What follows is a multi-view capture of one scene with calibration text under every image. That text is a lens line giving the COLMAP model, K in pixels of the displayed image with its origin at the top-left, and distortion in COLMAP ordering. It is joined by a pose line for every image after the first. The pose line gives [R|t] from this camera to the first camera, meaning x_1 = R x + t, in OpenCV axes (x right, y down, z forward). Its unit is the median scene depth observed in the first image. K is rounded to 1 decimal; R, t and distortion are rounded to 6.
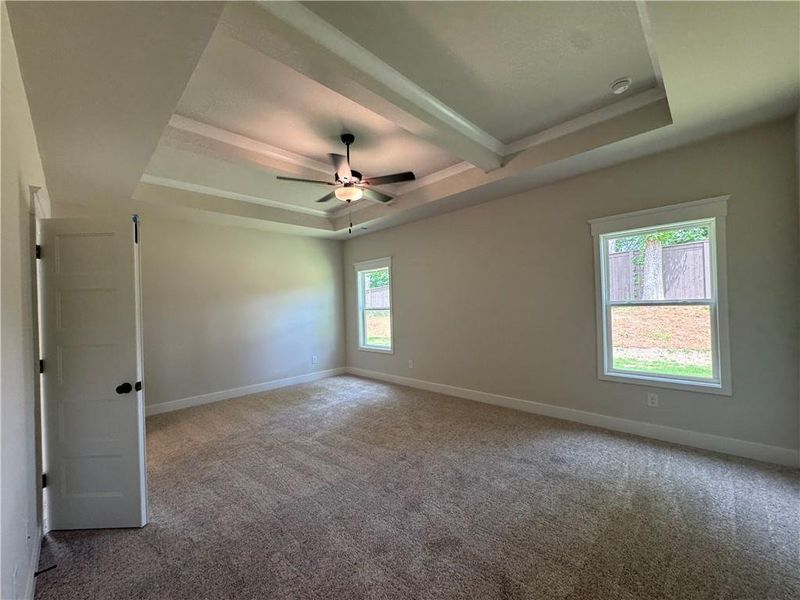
lens RADIAL K [[321.7, 0, 398.4], [0, 321.7, 302.0], [0, 0, 1]] dist [-0.002251, 0.000281]
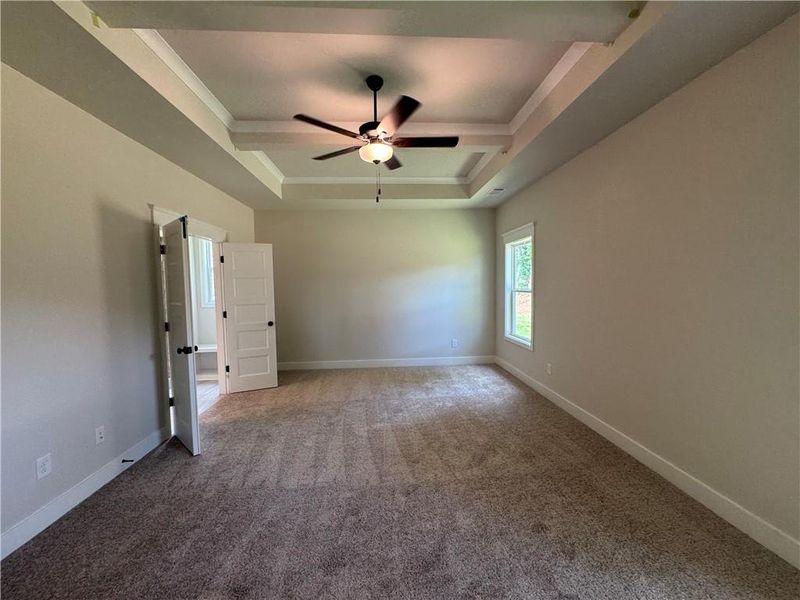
lens RADIAL K [[321.7, 0, 398.2], [0, 321.7, 299.5], [0, 0, 1]] dist [-0.002251, 0.000281]
pose [[0.745182, 0.052158, -0.664819, 0.316869], [-0.004791, 0.997330, 0.072874, -0.018531], [0.666844, -0.051119, 0.743442, 0.288482]]
